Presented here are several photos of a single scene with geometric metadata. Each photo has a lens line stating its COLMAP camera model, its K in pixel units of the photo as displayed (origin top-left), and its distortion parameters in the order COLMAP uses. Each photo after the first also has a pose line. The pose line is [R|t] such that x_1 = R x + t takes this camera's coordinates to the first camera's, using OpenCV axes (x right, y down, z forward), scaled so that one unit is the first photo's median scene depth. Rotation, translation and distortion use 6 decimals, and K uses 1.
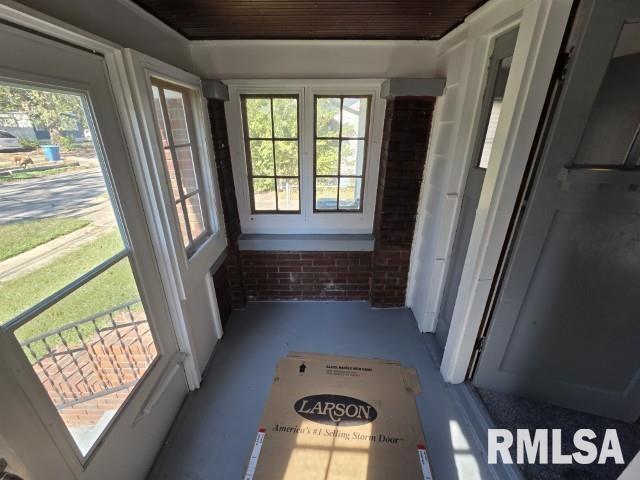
lens RADIAL K [[263.9, 0, 317.5], [0, 263.9, 239.5], [0, 0, 1]] dist [0.000873, -0.000601]
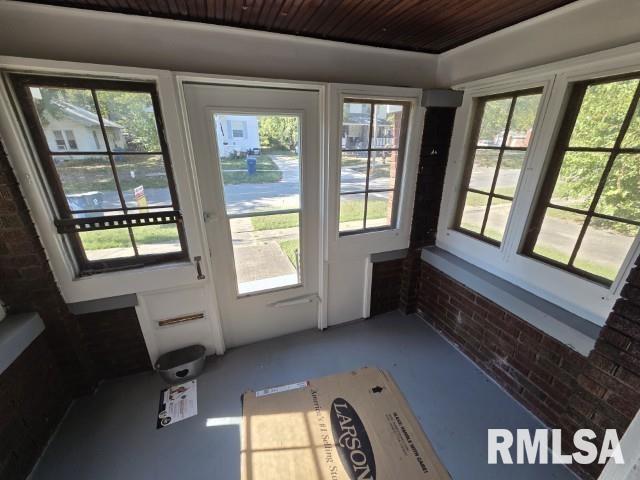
lens RADIAL K [[263.9, 0, 319.3], [0, 263.9, 239.9], [0, 0, 1]] dist [0.000873, -0.000601]
pose [[0.338914, 0.335838, -0.878835, 0.410172], [-0.364959, 0.907902, 0.206203, -0.085503], [0.867146, 0.250854, 0.430268, 0.232162]]
